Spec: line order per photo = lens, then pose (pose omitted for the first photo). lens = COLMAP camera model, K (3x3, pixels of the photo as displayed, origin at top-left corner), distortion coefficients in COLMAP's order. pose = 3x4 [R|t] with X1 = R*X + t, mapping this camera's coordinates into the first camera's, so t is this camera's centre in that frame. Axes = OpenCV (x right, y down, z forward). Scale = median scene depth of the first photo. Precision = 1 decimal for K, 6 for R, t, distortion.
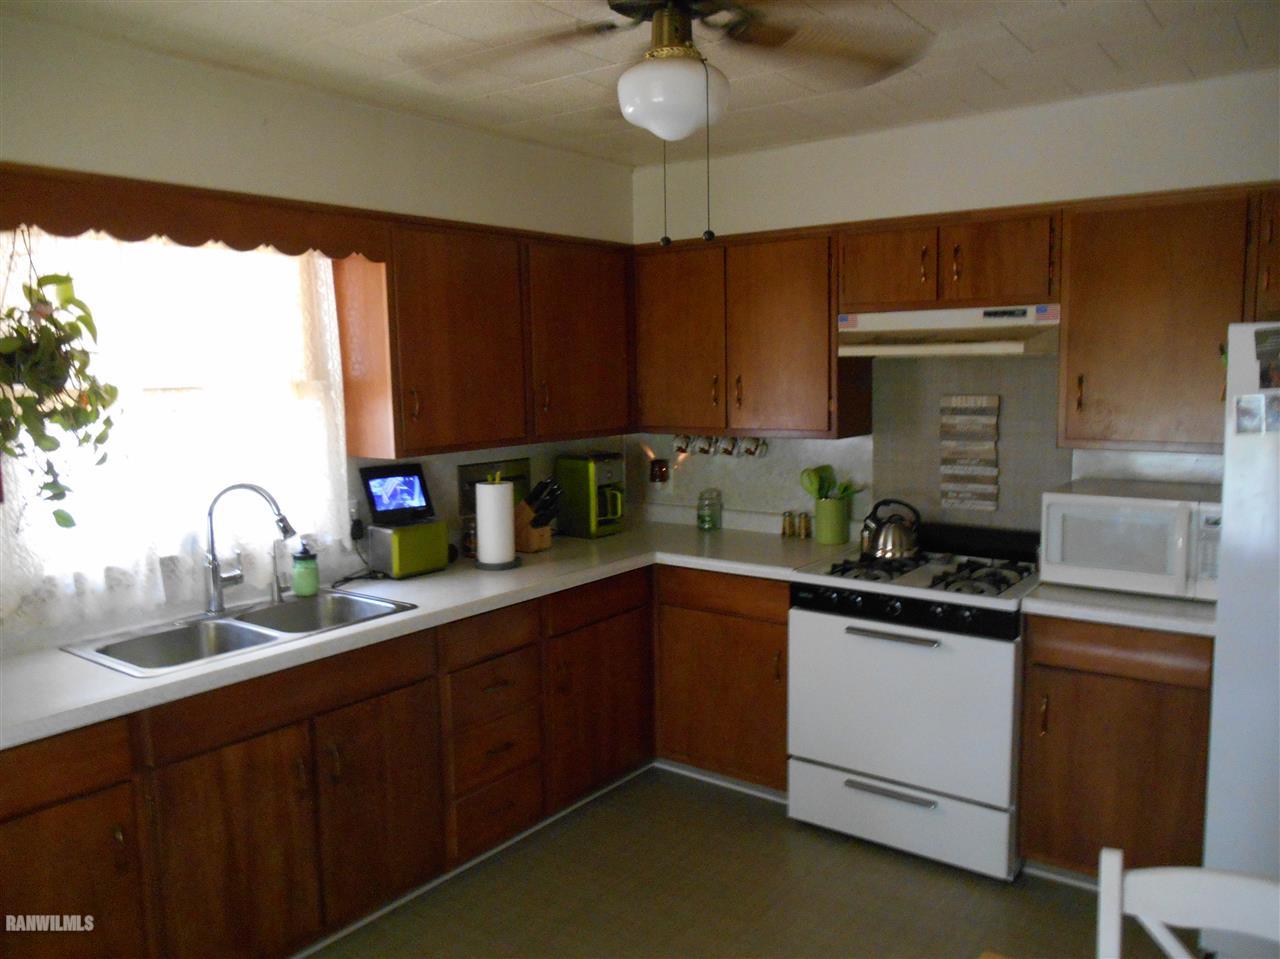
lens RADIAL K [[989.7, 0, 645.8], [0, 989.7, 479.7], [0, 0, 1]] dist [-0.007382, 0.000224]
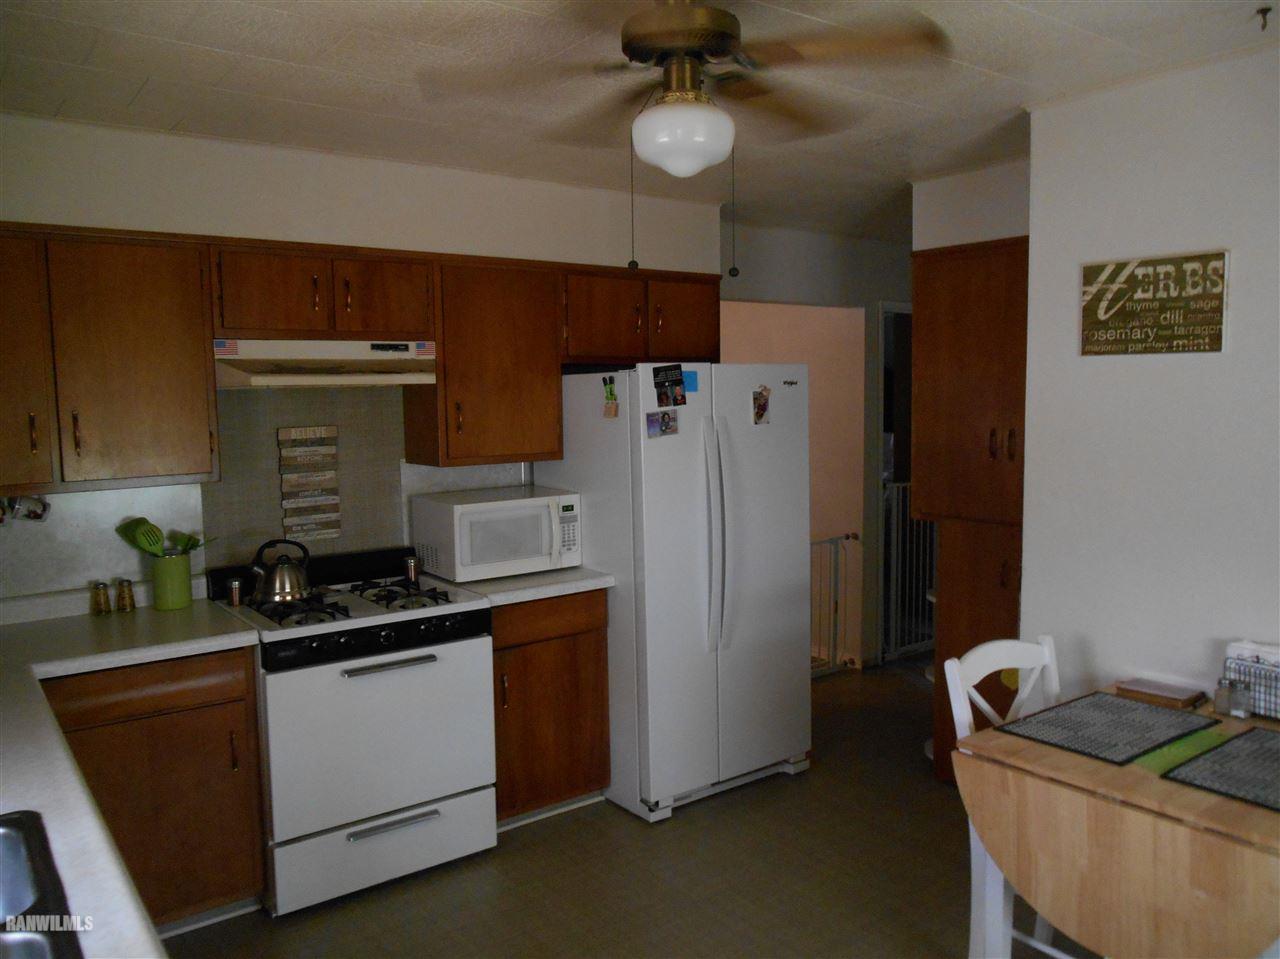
lens RADIAL K [[989.7, 0, 645.8], [0, 989.7, 479.7], [0, 0, 1]] dist [-0.007382, 0.000224]
pose [[0.292292, -0.082147, 0.952794, -0.582119], [0.124104, 0.991137, 0.047381, -0.040390], [-0.948242, 0.104396, 0.299897, 0.416136]]
